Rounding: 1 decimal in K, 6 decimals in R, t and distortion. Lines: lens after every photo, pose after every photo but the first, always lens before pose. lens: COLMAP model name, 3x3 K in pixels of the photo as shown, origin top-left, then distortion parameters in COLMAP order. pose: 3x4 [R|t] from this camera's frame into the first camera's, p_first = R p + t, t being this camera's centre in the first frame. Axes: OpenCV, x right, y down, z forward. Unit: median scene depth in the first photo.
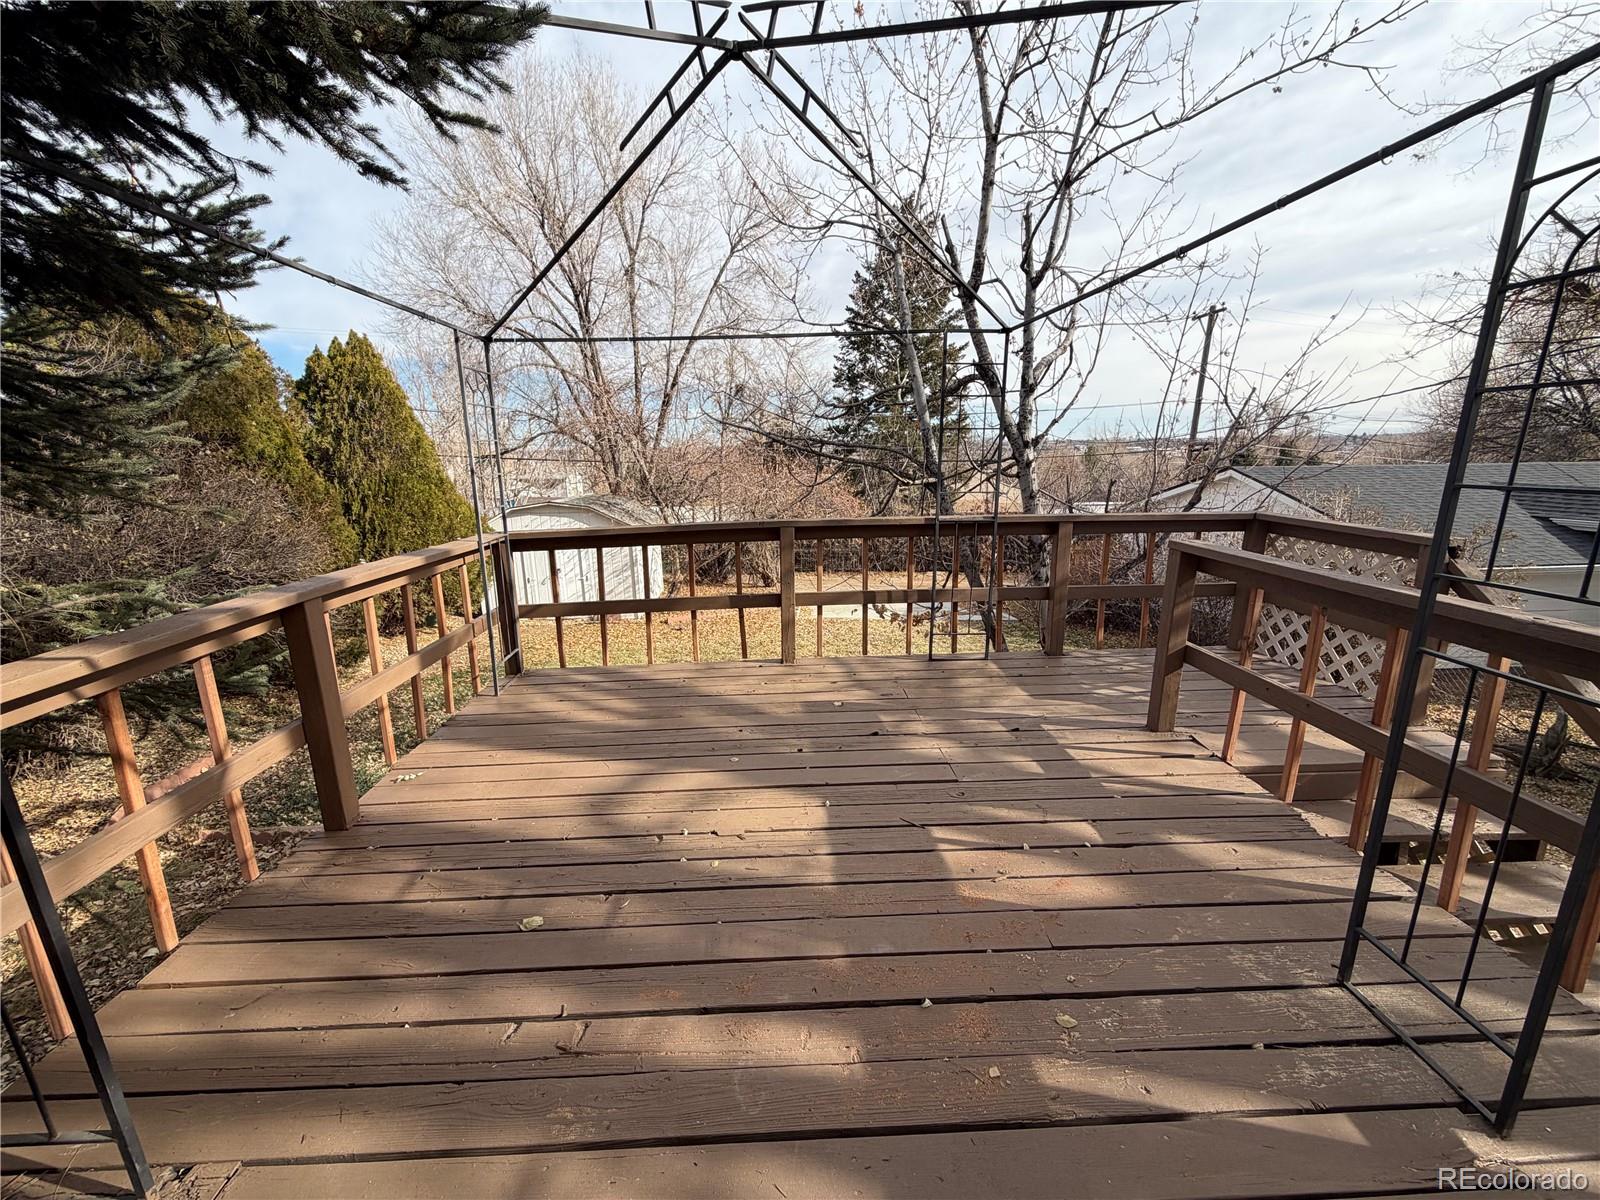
lens RADIAL K [[635.0, 0, 794.4], [0, 635.0, 600.9], [0, 0, 1]] dist [-0.003522, 0.000205]
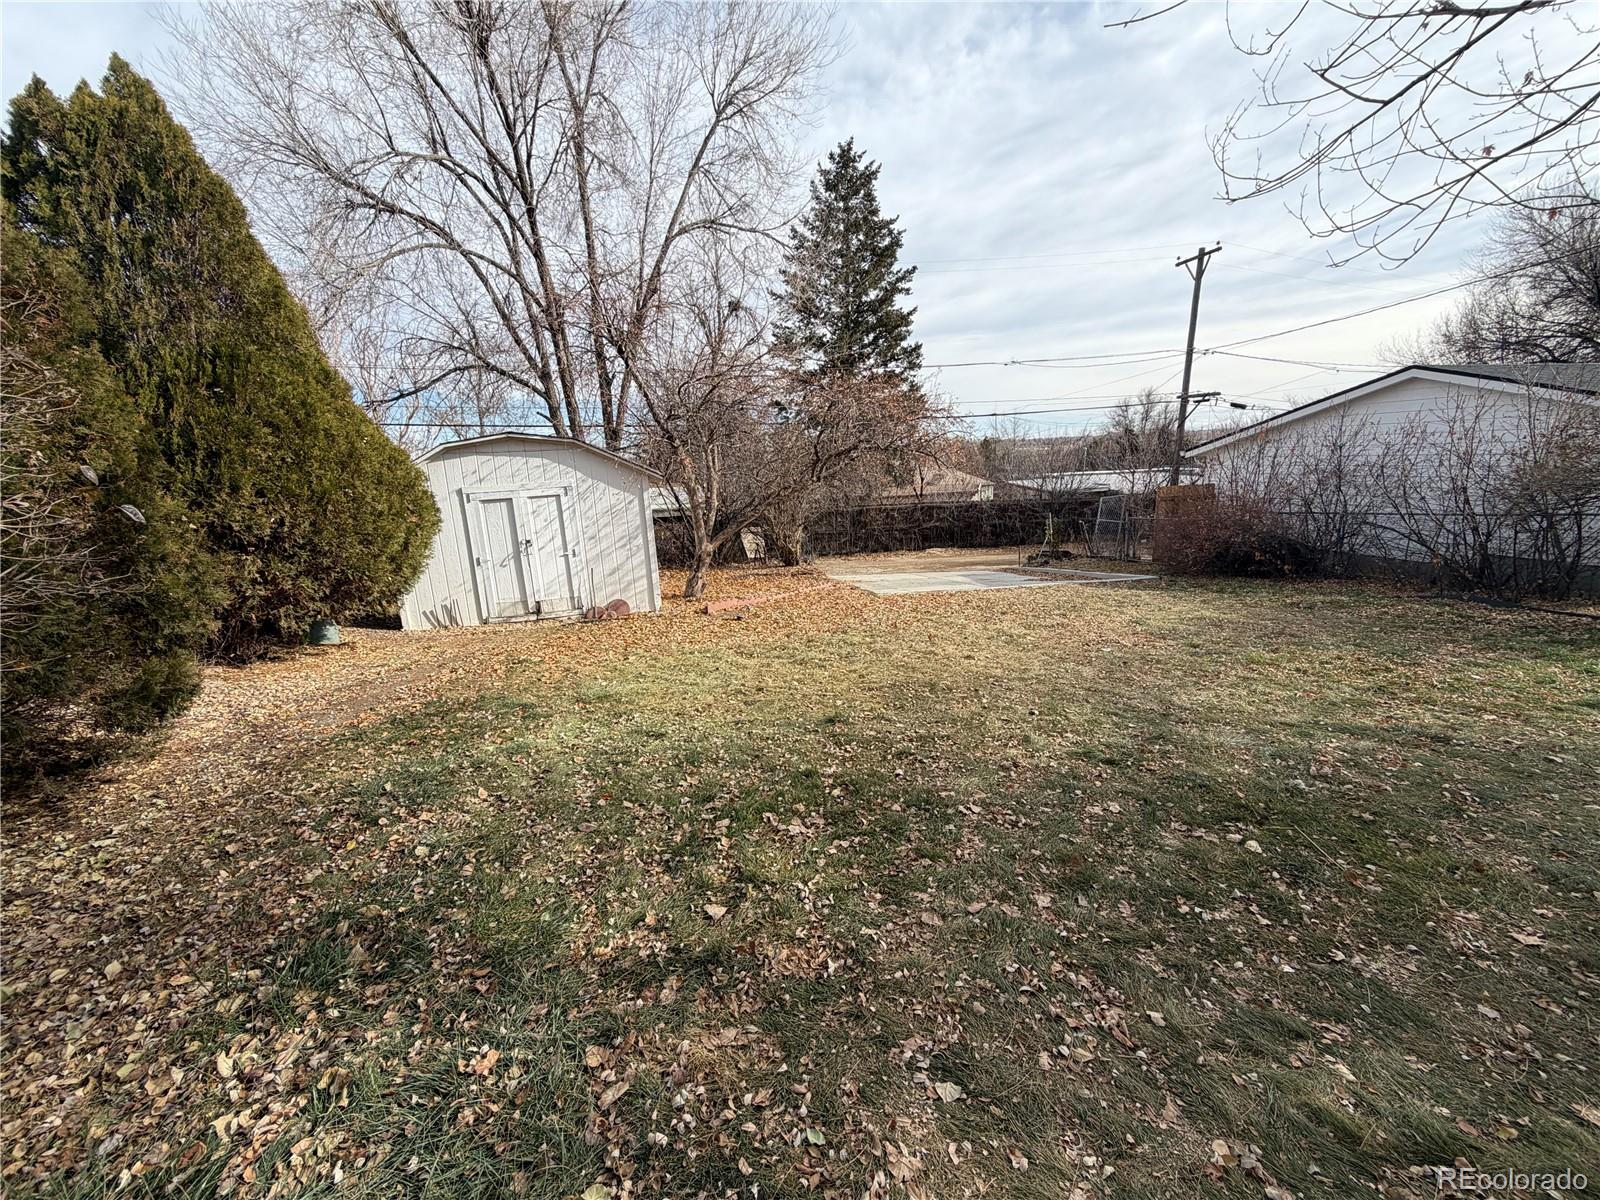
lens RADIAL K [[635.0, 0, 793.7], [0, 635.0, 601.9], [0, 0, 1]] dist [-0.003522, 0.000205]
pose [[0.983015, -0.068196, 0.170382, -0.169046], [0.070380, 0.997497, -0.006804, 0.026158], [-0.169492, 0.018680, 0.985355, 0.250542]]
